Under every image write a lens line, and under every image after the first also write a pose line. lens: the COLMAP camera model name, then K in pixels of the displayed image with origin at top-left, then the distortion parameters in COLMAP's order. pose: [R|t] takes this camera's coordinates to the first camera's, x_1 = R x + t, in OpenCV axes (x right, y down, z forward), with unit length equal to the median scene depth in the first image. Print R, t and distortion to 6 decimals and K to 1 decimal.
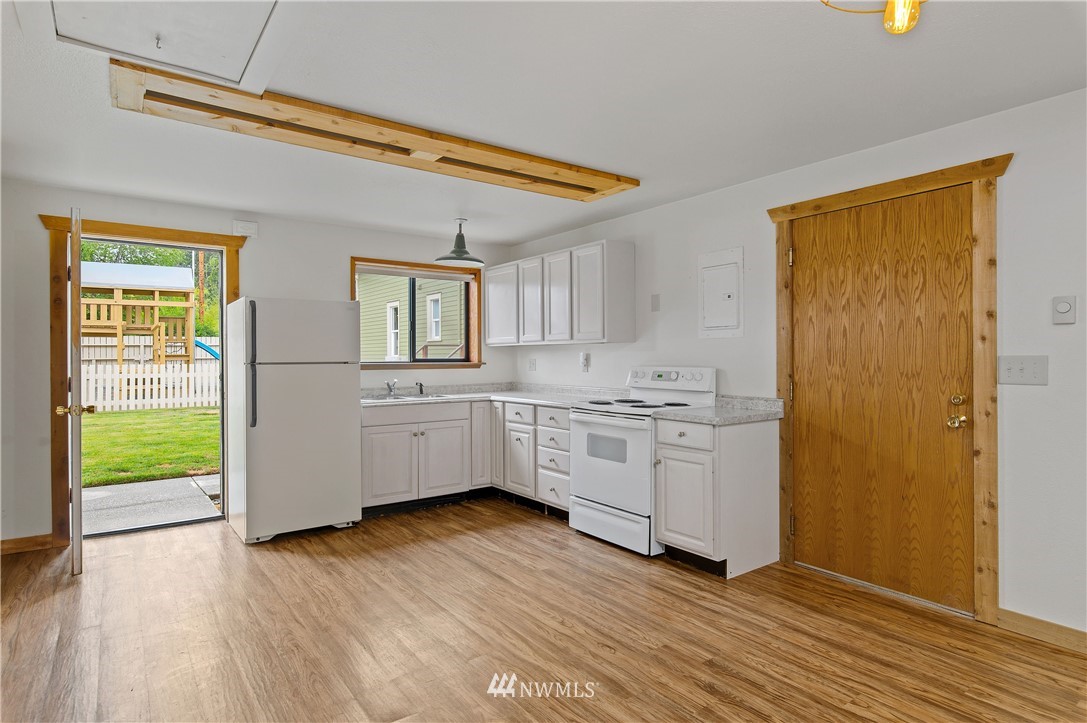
lens RADIAL K [[582.7, 0, 547.5], [0, 582.7, 359.0], [0, 0, 1]] dist [0.004575, -0.002360]
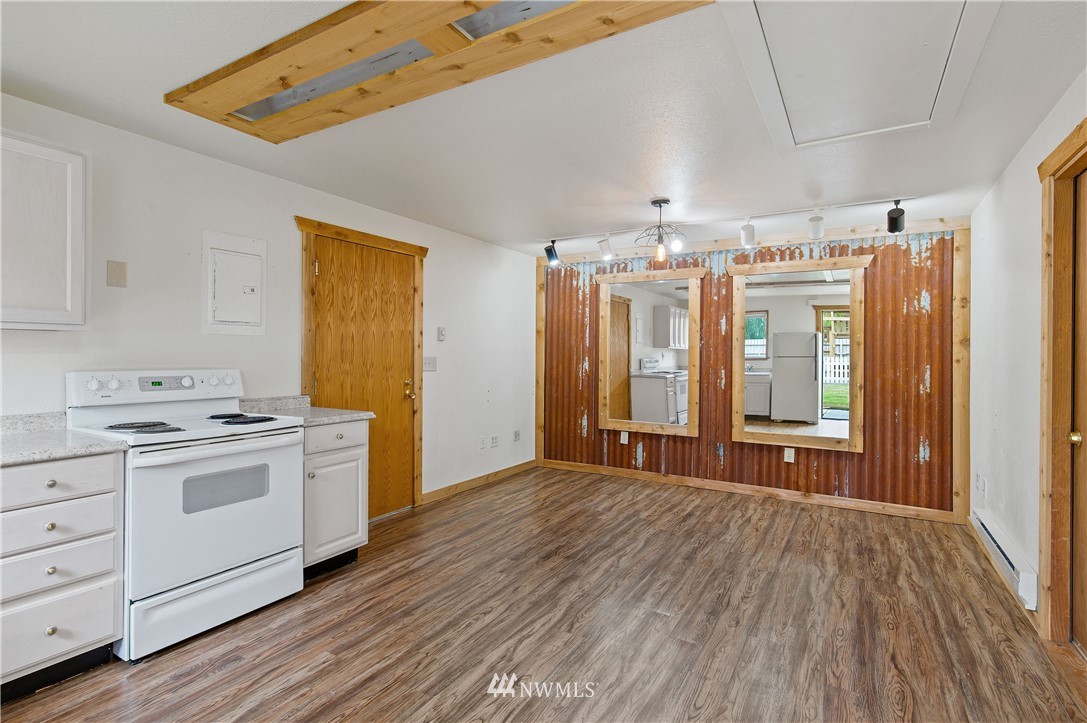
lens RADIAL K [[517.6, 0, 549.4], [0, 517.6, 357.7], [0, 0, 1]] dist [-0.002818, -0.000084]
pose [[-0.382633, -0.003368, 0.923894, -0.761687], [0.001782, 0.999989, 0.004383, -0.005790], [-0.923898, 0.003324, -0.382623, 1.093565]]
